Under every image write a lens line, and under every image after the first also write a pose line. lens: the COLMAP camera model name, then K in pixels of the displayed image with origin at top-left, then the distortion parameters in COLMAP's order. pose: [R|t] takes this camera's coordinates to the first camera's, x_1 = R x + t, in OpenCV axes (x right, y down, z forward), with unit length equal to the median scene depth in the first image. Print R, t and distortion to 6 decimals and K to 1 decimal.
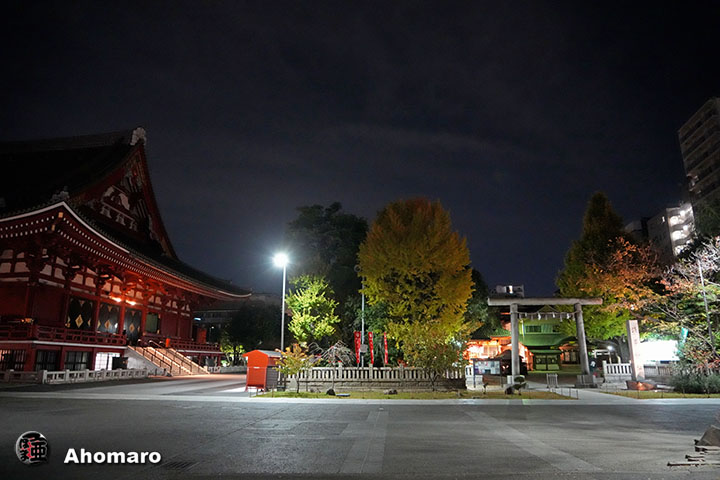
lens RADIAL K [[497.9, 0, 356.5], [0, 497.9, 240.0], [0, 0, 1]] dist [-0.061771, 0.015297]
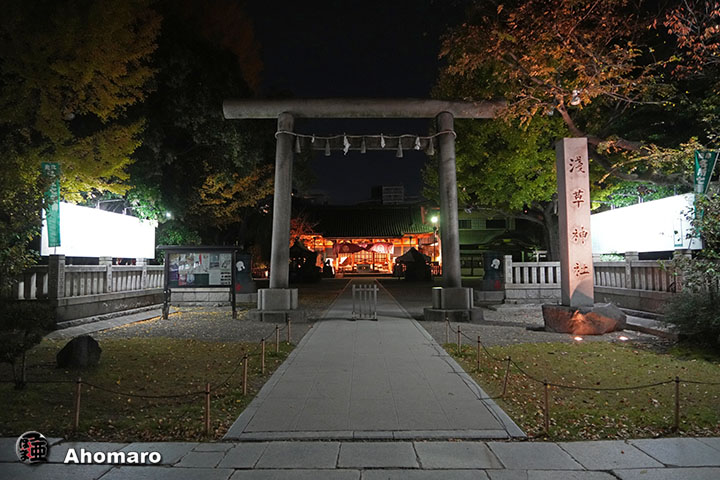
lens RADIAL K [[492.8, 0, 352.4], [0, 492.8, 243.3], [0, 0, 1]] dist [-0.051843, 0.015133]
pose [[0.998432, -0.004332, 0.055802, 0.365323], [-0.006316, 0.981910, 0.189245, 0.163872], [-0.055612, -0.189301, 0.980343, 0.615250]]
